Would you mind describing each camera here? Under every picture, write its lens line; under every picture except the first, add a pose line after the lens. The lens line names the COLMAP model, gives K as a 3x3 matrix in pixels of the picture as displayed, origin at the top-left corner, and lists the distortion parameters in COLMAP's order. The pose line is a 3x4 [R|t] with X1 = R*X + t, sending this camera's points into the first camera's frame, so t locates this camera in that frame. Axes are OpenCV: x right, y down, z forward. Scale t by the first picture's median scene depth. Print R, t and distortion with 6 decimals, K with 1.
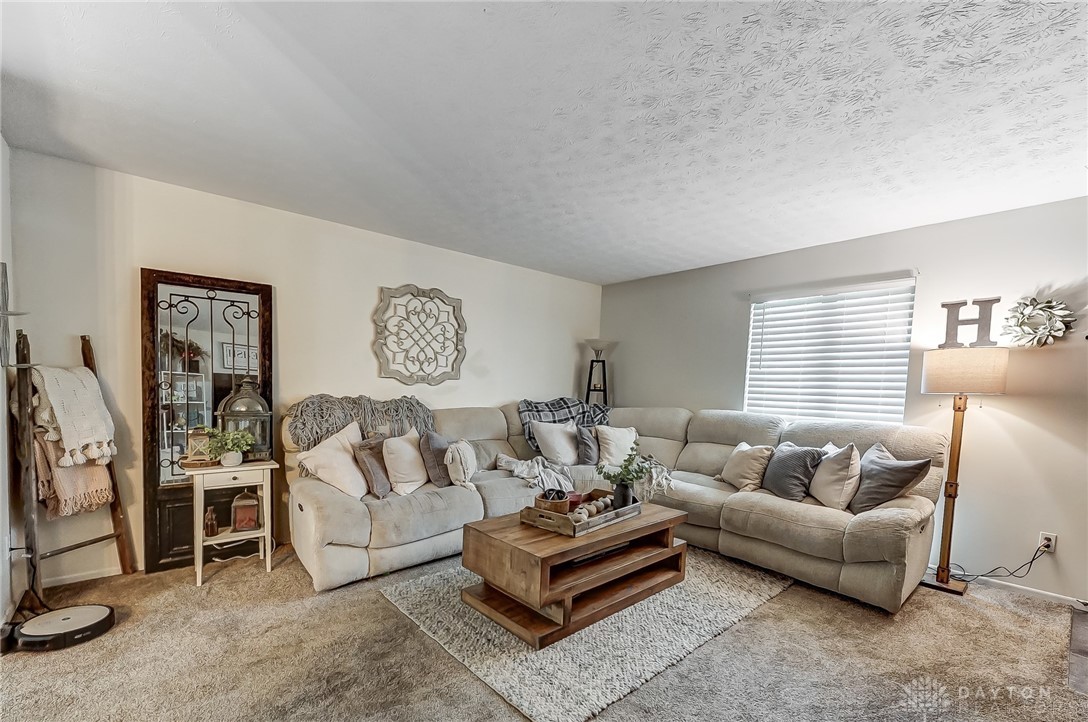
lens RADIAL K [[458.5, 0, 545.0], [0, 458.5, 405.6], [0, 0, 1]] dist [-0.001244, -0.000235]
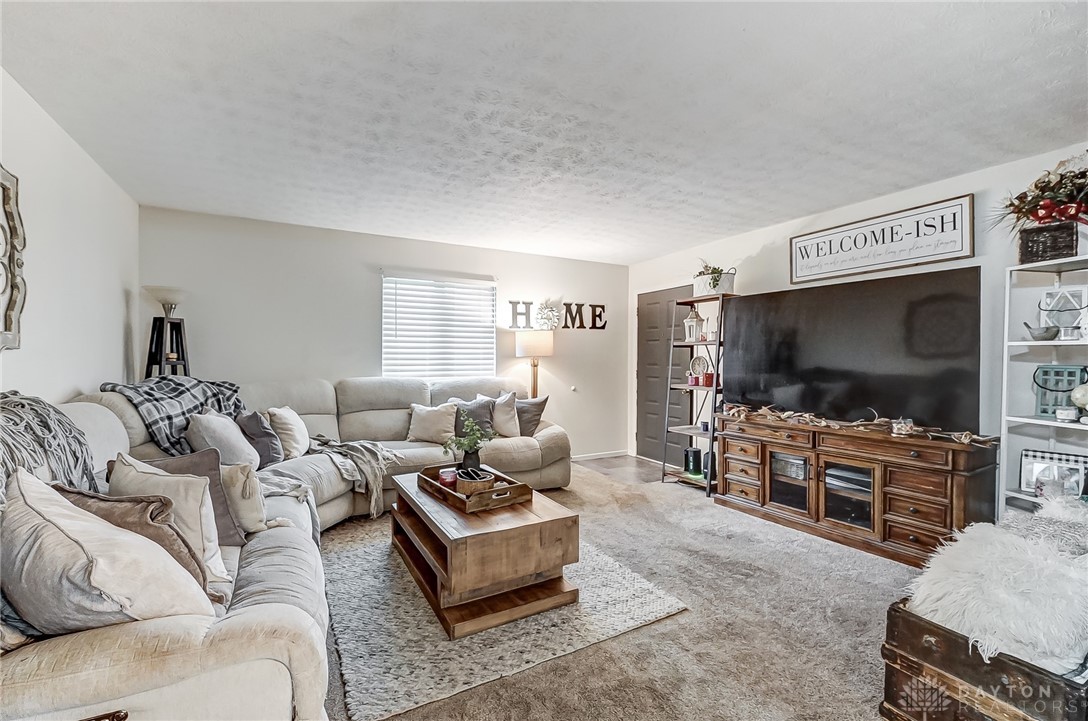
lens RADIAL K [[456.0, 0, 542.9], [0, 456.0, 357.3], [0, 0, 1]] dist [0.001115, 0.000188]
pose [[0.249514, -0.026642, 0.968005, -0.667327], [0.046769, 0.998786, 0.015434, -0.042783], [-0.967241, 0.041422, 0.250457, 0.486813]]
